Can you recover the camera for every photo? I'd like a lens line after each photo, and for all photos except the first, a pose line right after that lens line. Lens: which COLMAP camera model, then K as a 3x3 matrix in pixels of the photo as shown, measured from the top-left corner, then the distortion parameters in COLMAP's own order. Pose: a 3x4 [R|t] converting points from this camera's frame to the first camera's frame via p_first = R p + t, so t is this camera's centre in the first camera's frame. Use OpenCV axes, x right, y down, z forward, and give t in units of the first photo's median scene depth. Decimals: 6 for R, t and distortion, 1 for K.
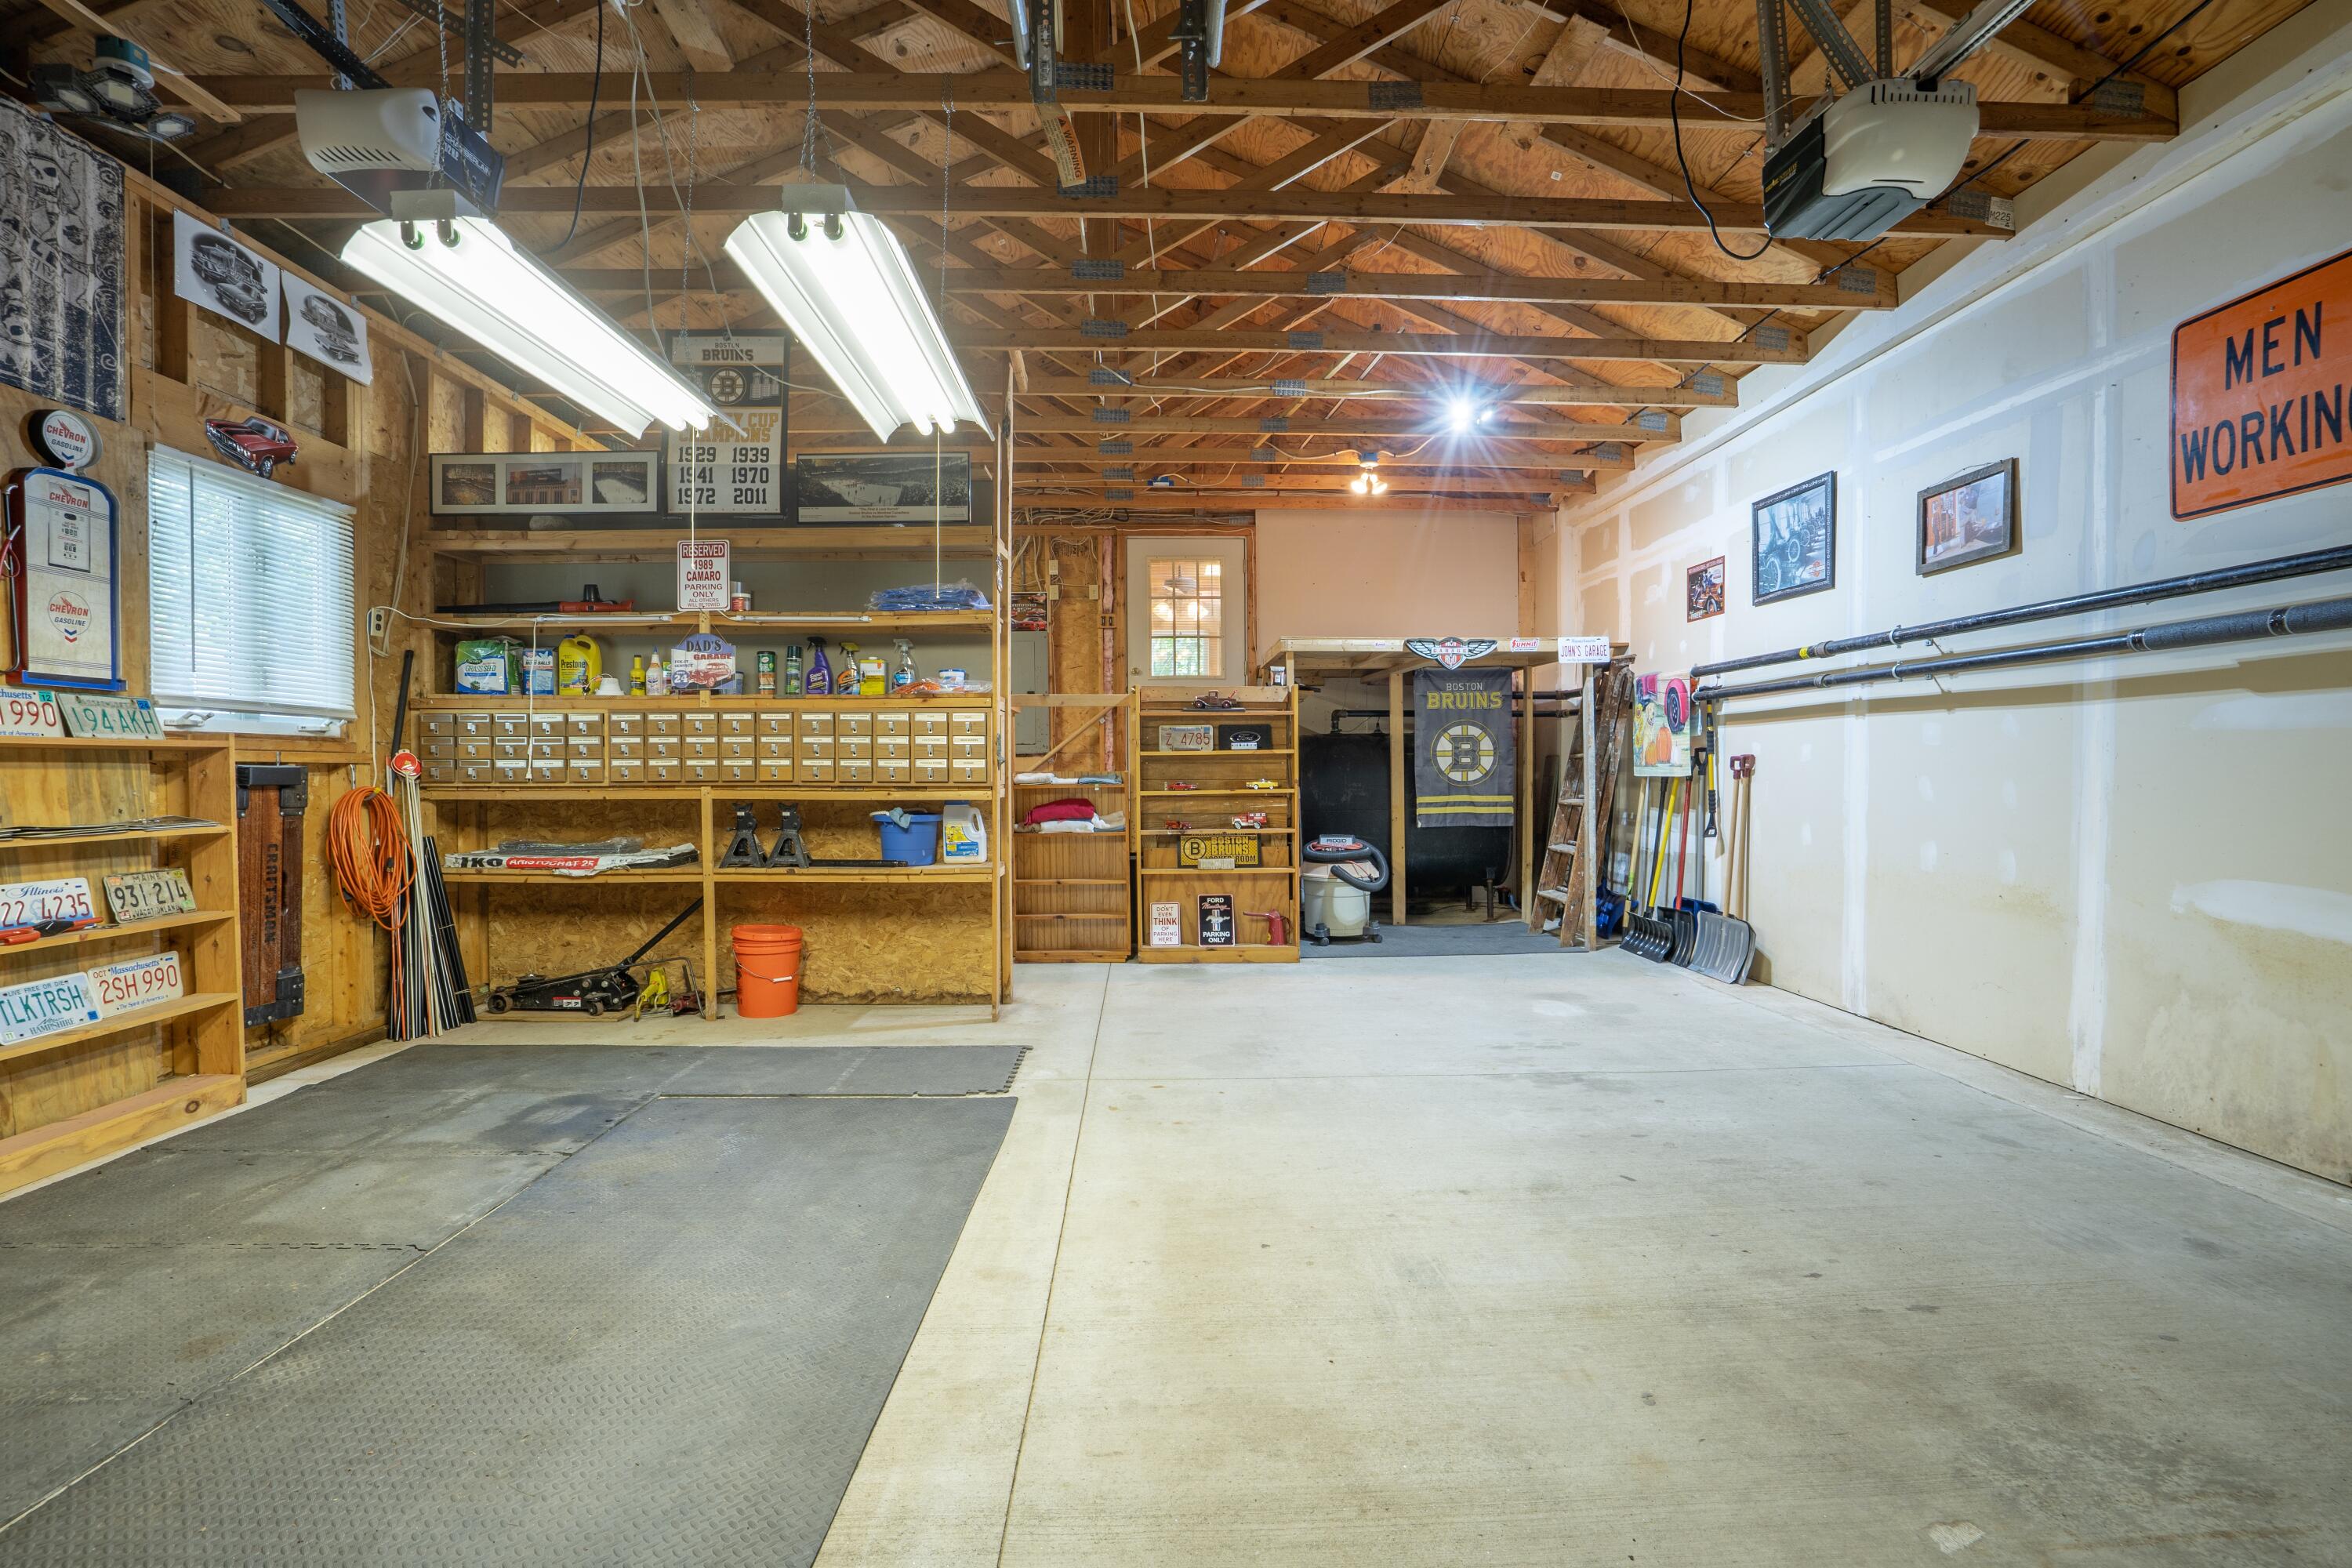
lens RADIAL K [[1101.2, 0, 1180.6], [0, 1101.2, 775.8], [0, 0, 1]] dist [-0.054881, 0.022970]
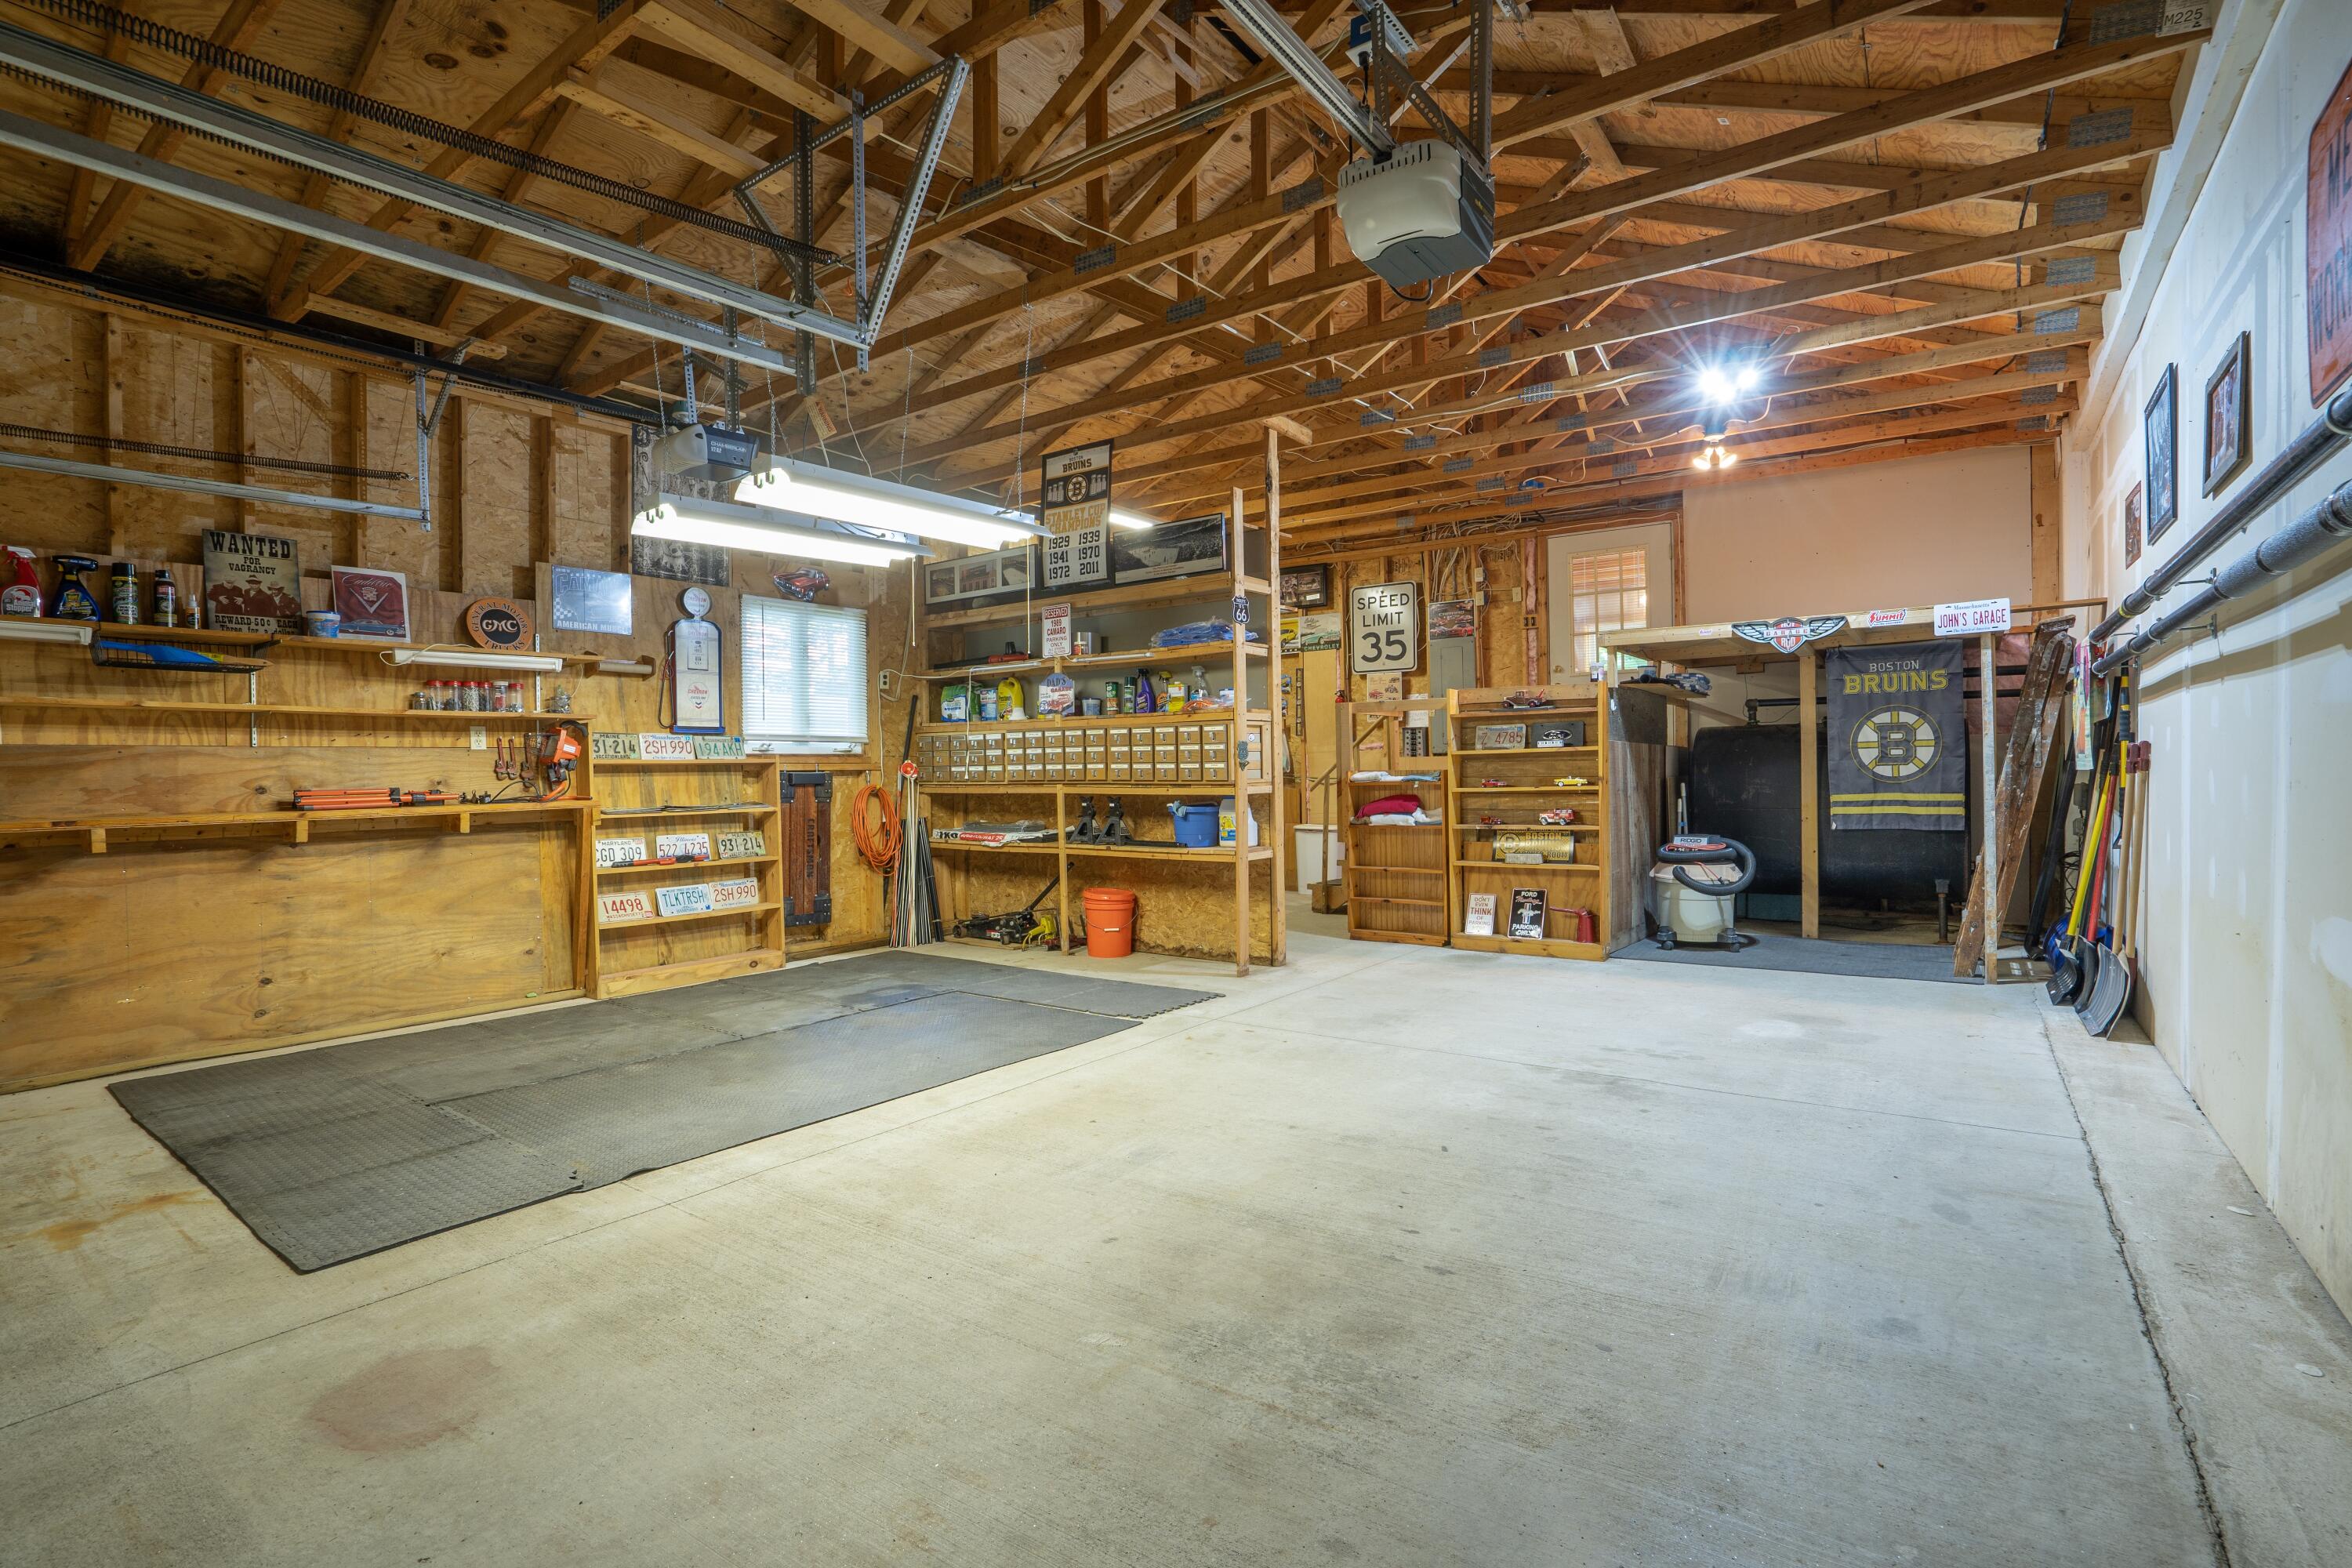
lens RADIAL K [[1101.2, 0, 1180.6], [0, 1101.2, 775.8], [0, 0, 1]] dist [-0.054881, 0.022970]
pose [[0.794562, -0.005188, -0.607161, 0.522576], [0.007420, 0.999972, 0.001166, -0.001435], [0.607137, -0.005432, 0.794578, -0.011121]]
